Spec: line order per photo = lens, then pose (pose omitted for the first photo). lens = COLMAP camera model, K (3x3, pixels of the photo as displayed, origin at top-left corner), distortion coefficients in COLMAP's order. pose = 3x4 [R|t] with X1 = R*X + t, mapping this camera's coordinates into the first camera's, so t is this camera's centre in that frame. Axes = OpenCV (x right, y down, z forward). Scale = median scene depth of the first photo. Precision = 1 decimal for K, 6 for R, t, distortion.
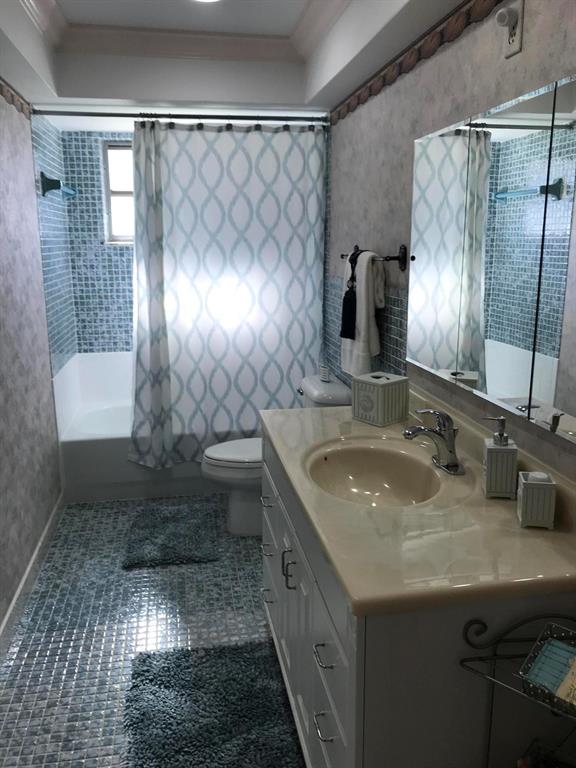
lens RADIAL K [[634.8, 0, 285.3], [0, 634.8, 381.0], [0, 0, 1]] dist [0.034742, -0.038336]
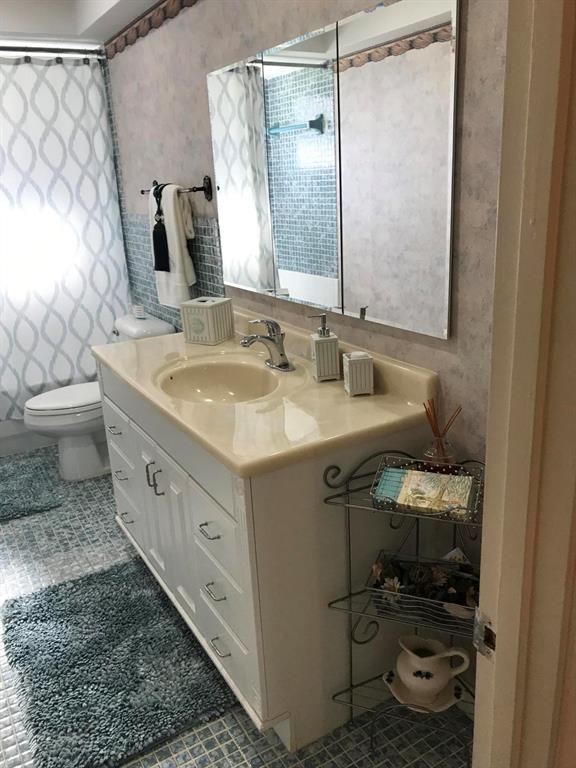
lens RADIAL K [[634.8, 0, 286.8], [0, 634.8, 382.2], [0, 0, 1]] dist [0.034742, -0.038336]
pose [[0.937057, -0.144817, 0.317729, -0.070146], [0.118187, 0.987774, 0.101655, 0.031319], [-0.328566, -0.057705, 0.942717, -0.064156]]
